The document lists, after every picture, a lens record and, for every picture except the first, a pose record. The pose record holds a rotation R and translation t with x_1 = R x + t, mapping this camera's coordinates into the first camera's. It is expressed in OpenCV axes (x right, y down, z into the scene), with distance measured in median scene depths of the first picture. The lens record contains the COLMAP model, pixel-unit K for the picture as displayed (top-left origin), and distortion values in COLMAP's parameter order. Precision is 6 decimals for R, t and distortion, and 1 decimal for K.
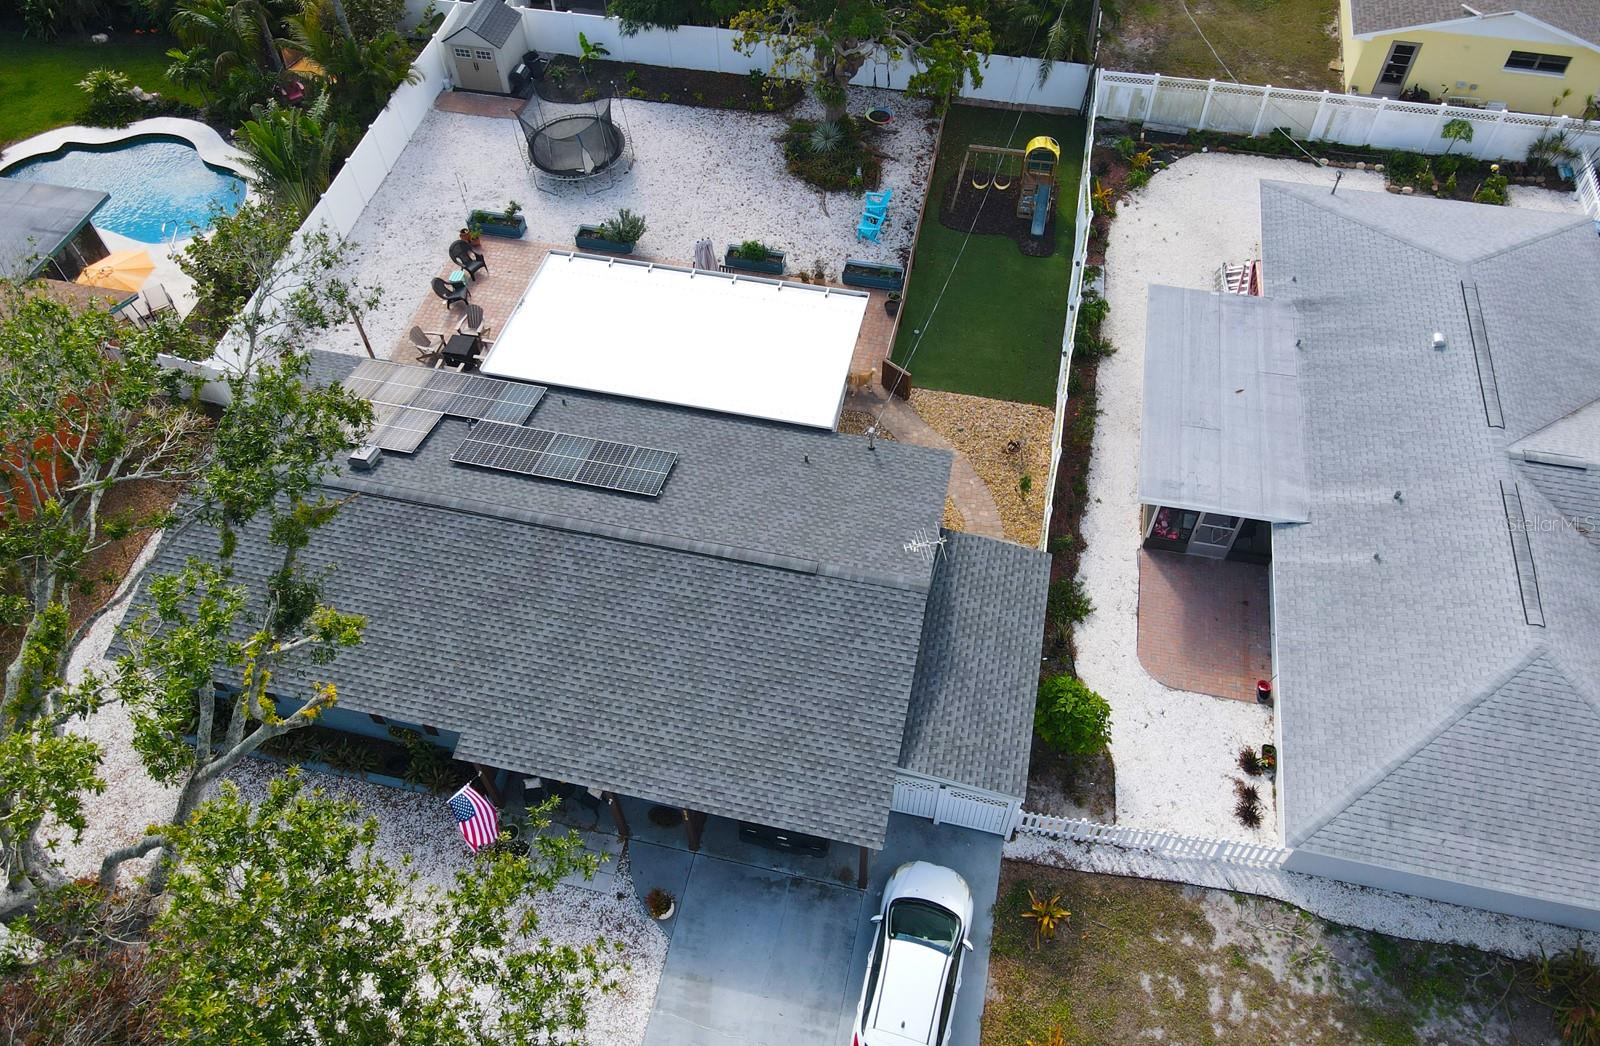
lens RADIAL K [[1150.7, 0, 795.9], [0, 1150.7, 518.7], [0, 0, 1]] dist [0.022581, 0.009606]
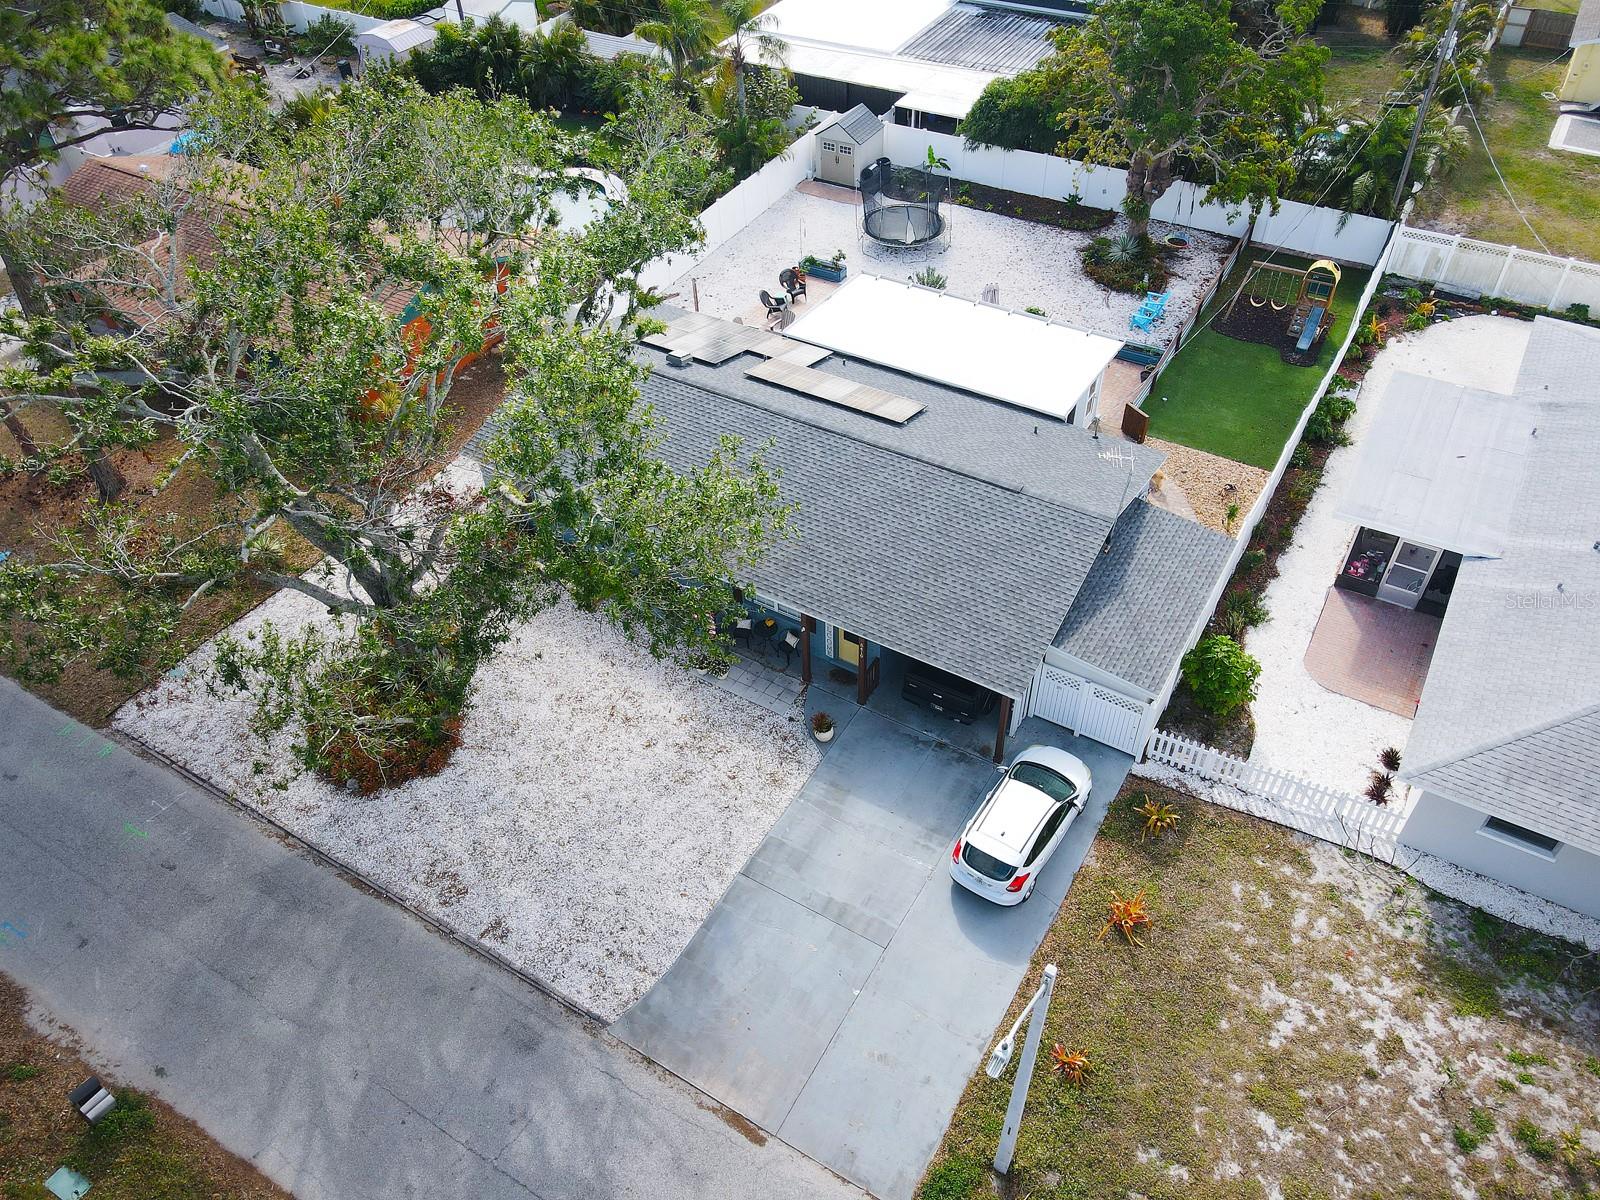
lens RADIAL K [[1116.1, 0, 804.1], [0, 1116.1, 596.4], [0, 0, 1]] dist [0.025213, 0.008071]
pose [[0.950587, 0.221545, -0.217490, 0.071990], [-0.244893, 0.965667, -0.086686, 0.272081], [0.190818, 0.135665, 0.972206, -0.107754]]
